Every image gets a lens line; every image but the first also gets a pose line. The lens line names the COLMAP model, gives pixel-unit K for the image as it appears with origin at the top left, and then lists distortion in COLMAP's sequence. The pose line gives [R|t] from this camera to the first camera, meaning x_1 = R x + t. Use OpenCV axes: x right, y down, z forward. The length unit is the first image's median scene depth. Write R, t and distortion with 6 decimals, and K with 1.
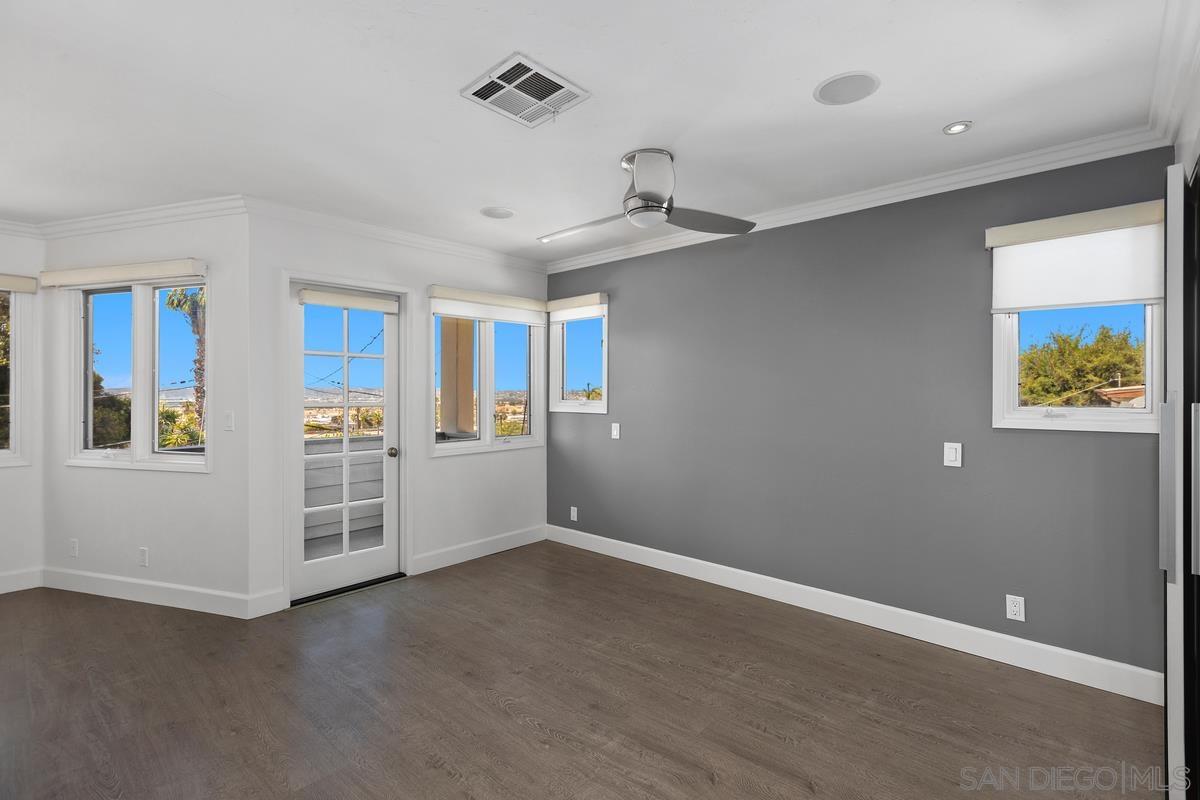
lens RADIAL K [[544.4, 0, 594.9], [0, 544.4, 393.7], [0, 0, 1]] dist [0.003282, 0.000321]
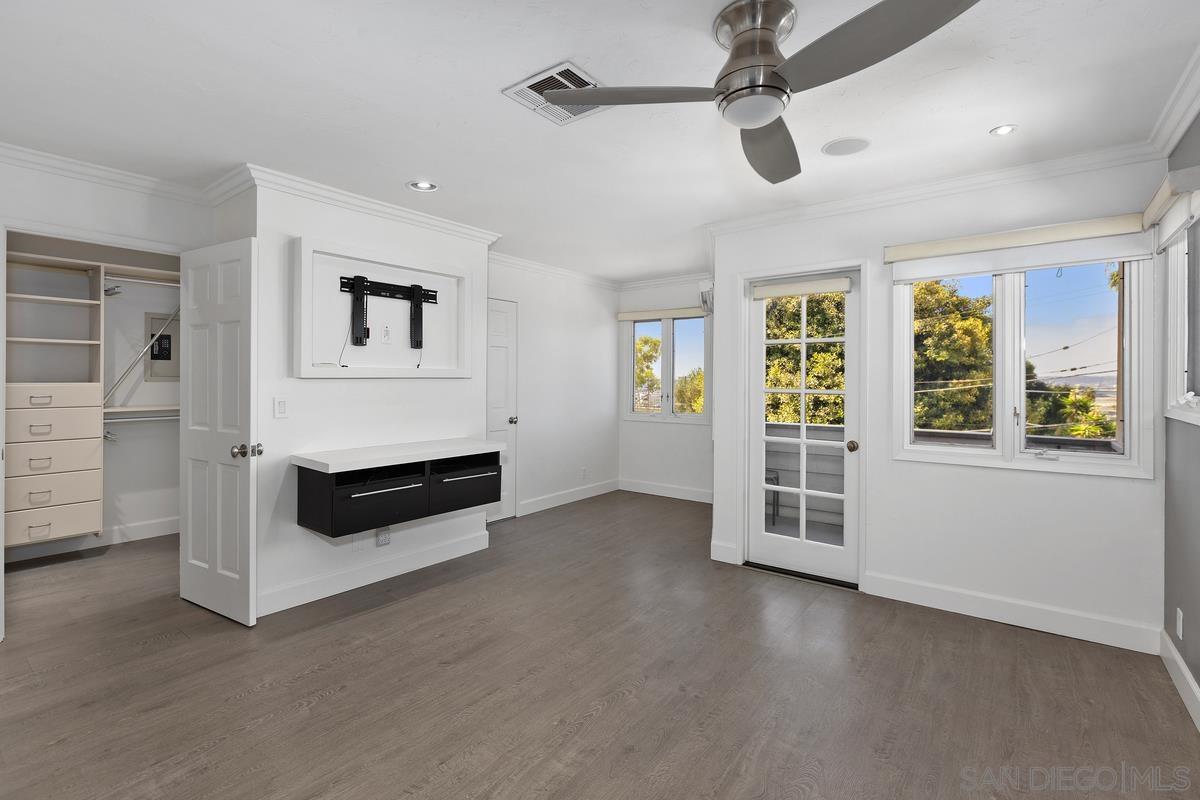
lens RADIAL K [[544.4, 0, 600.2], [0, 544.4, 384.5], [0, 0, 1]] dist [0.003282, 0.000321]
pose [[0.089375, 0.005215, -0.995984, 0.510658], [0.000951, 0.999985, 0.005322, -0.000053], [0.995998, -0.001423, 0.089369, 0.536110]]
